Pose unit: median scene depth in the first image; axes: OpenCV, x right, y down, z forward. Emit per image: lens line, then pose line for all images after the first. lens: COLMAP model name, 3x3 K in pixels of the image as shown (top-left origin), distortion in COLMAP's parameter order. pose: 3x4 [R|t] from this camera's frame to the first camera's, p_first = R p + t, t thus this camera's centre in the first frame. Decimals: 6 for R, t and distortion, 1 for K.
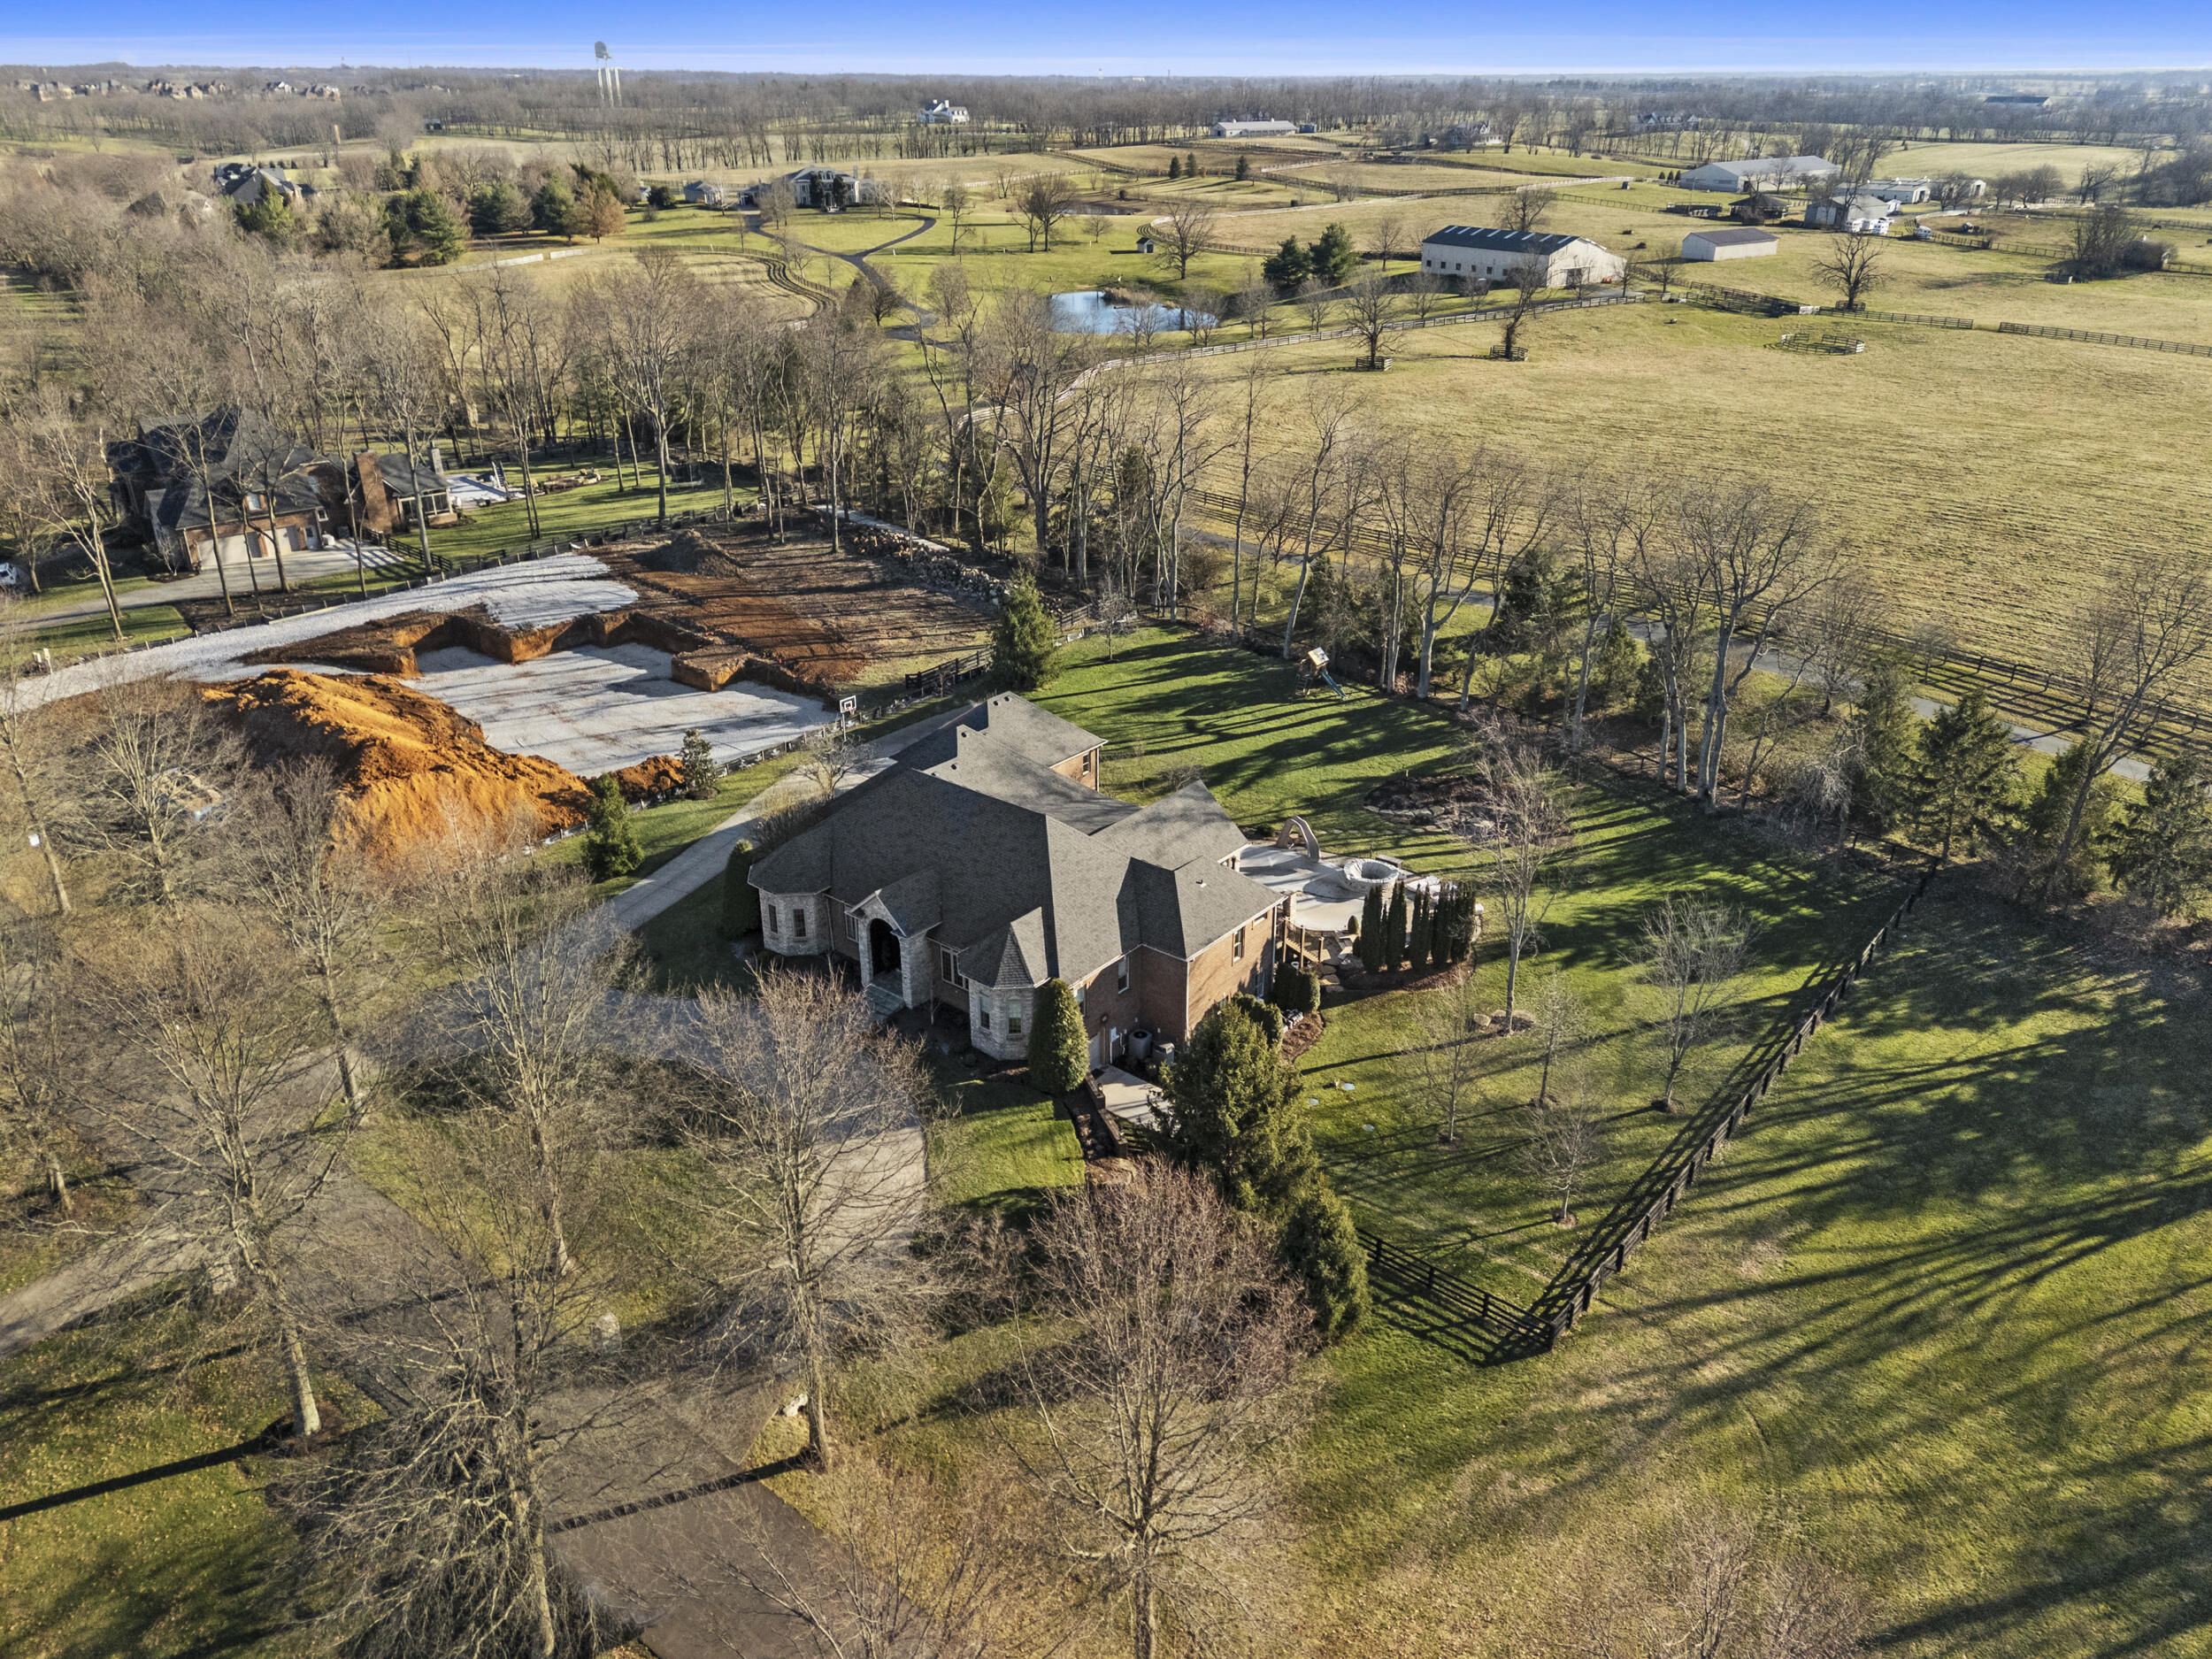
lens RADIAL K [[1547.6, 0, 1106.0], [0, 1547.6, 829.5], [0, 0, 1]] dist [0.000864, 0.003522]
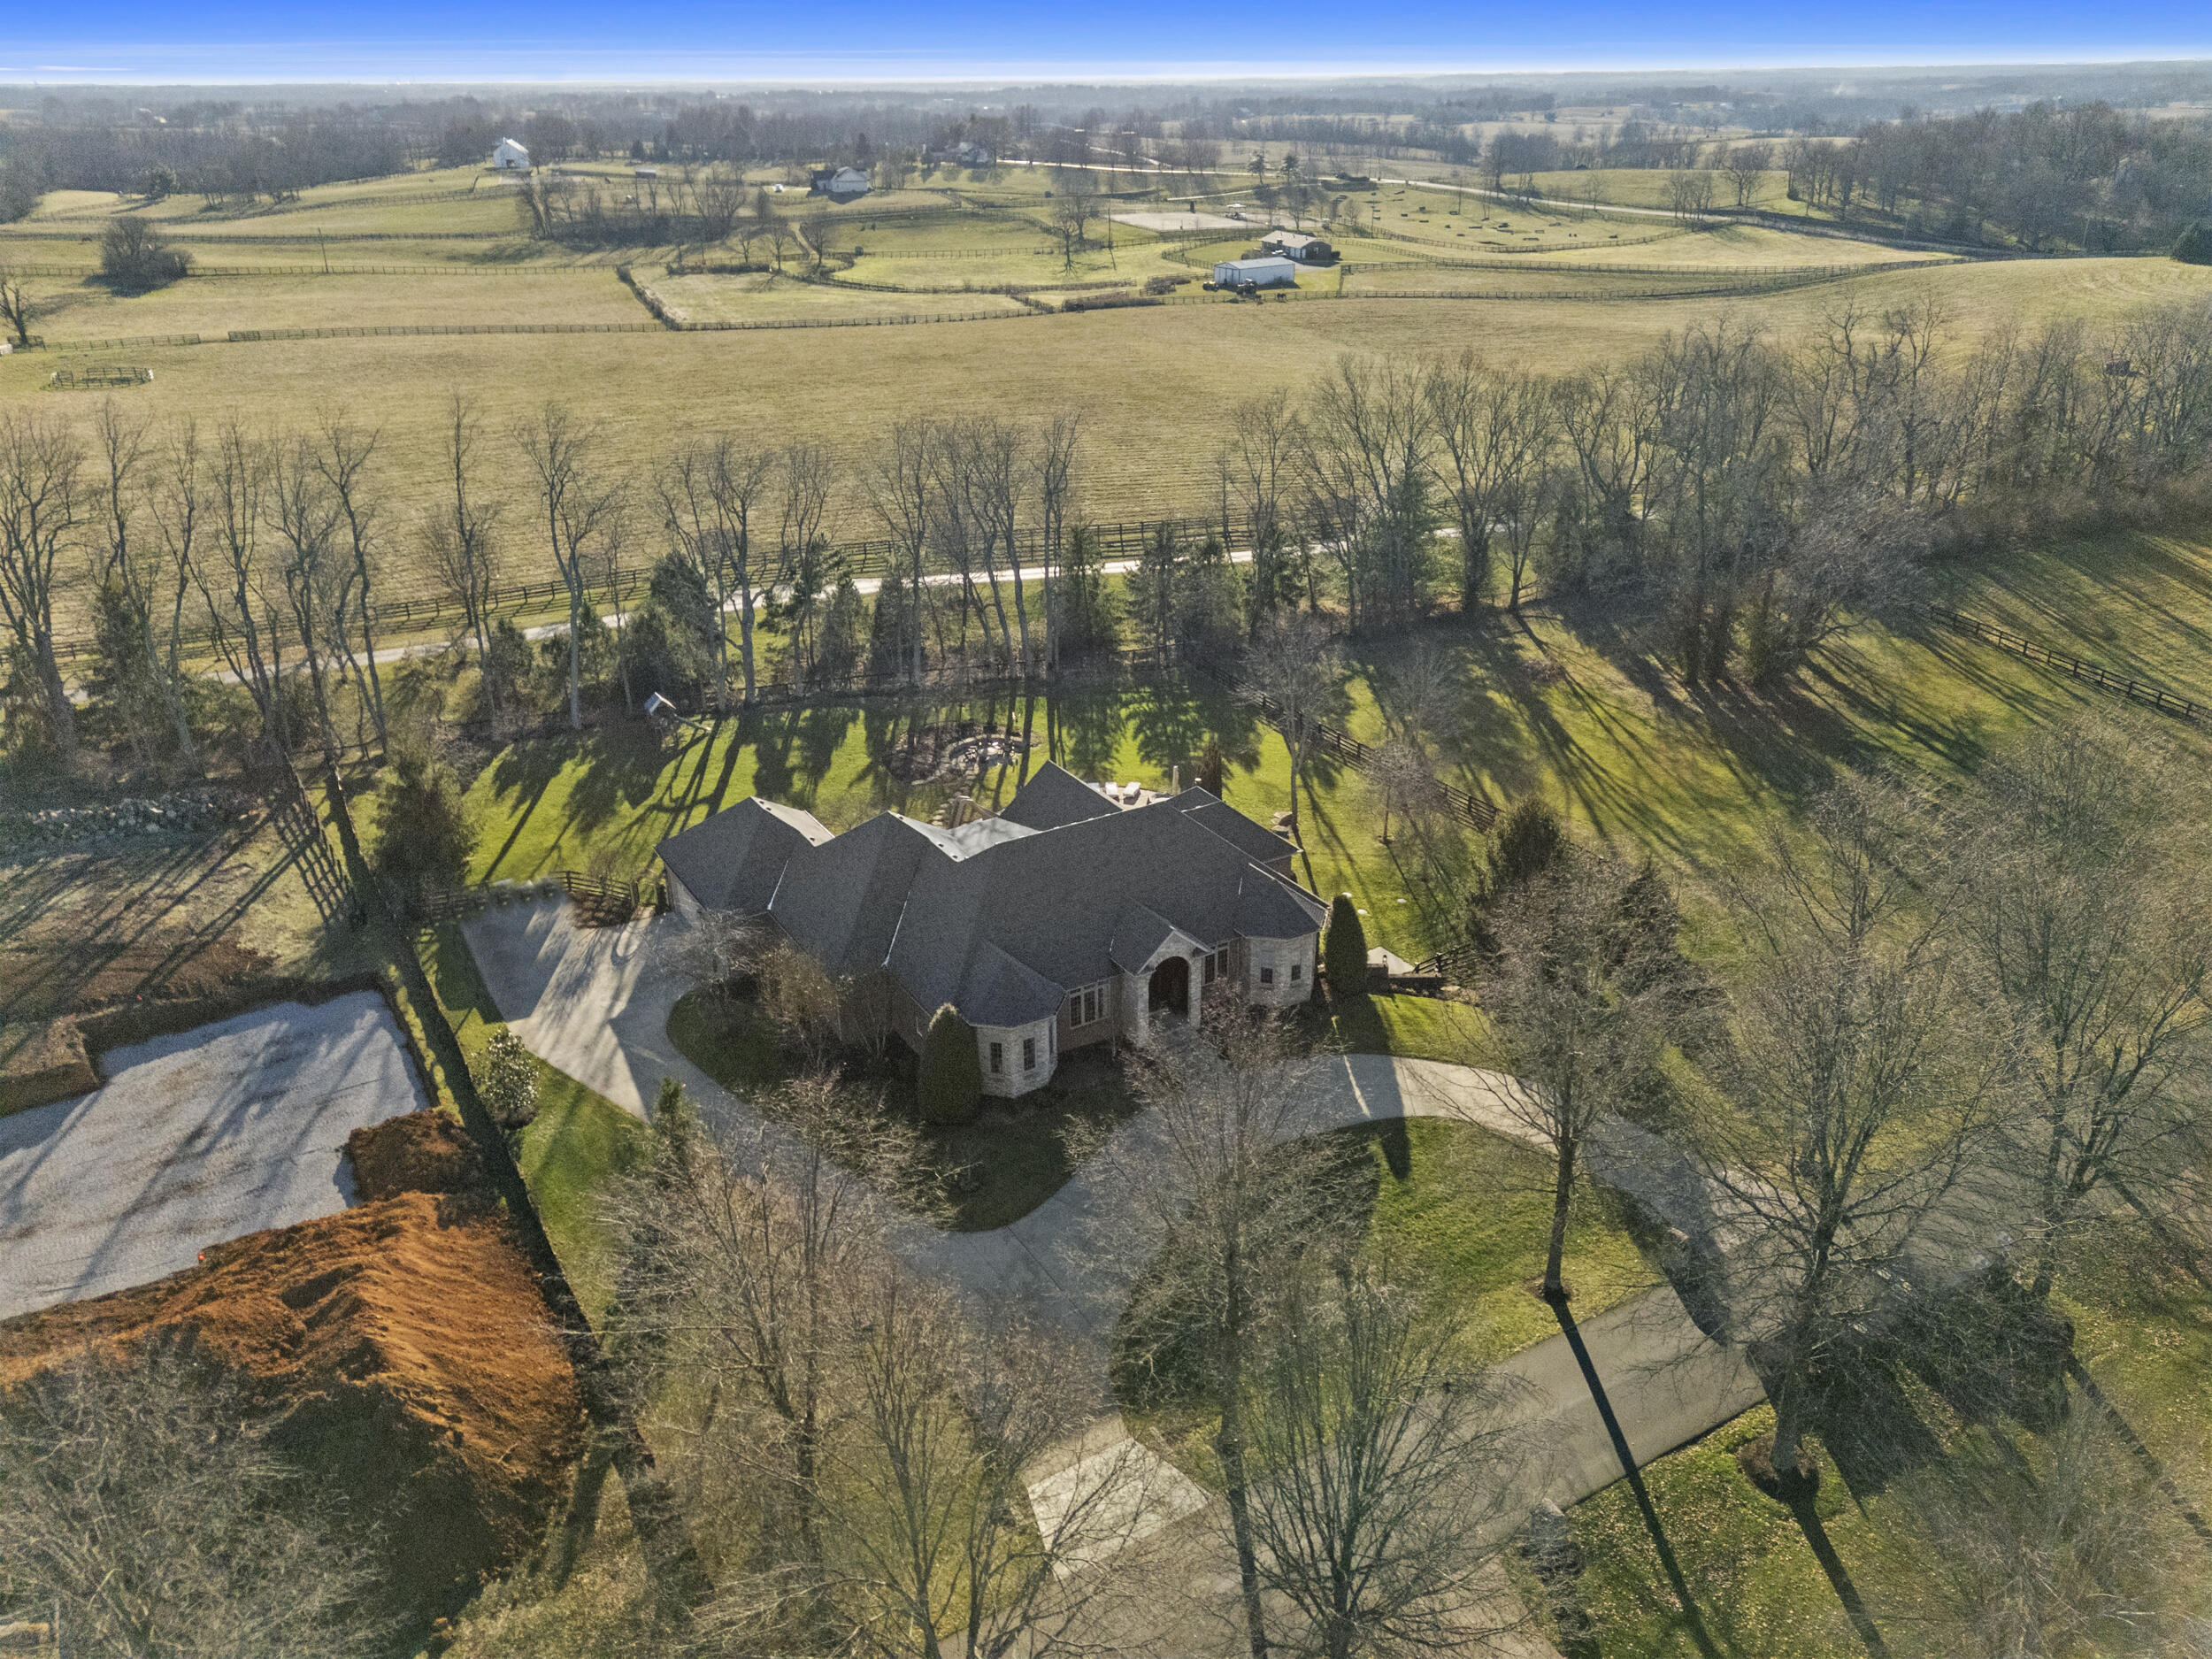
lens RADIAL K [[1547.6, 0, 1106.0], [0, 1547.6, 829.5], [0, 0, 1]] dist [0.000864, 0.003522]
pose [[0.358052, -0.400960, 0.843226, -0.605162], [0.408780, 0.879266, 0.244521, -0.169985], [-0.839463, 0.257143, 0.478727, 0.364417]]
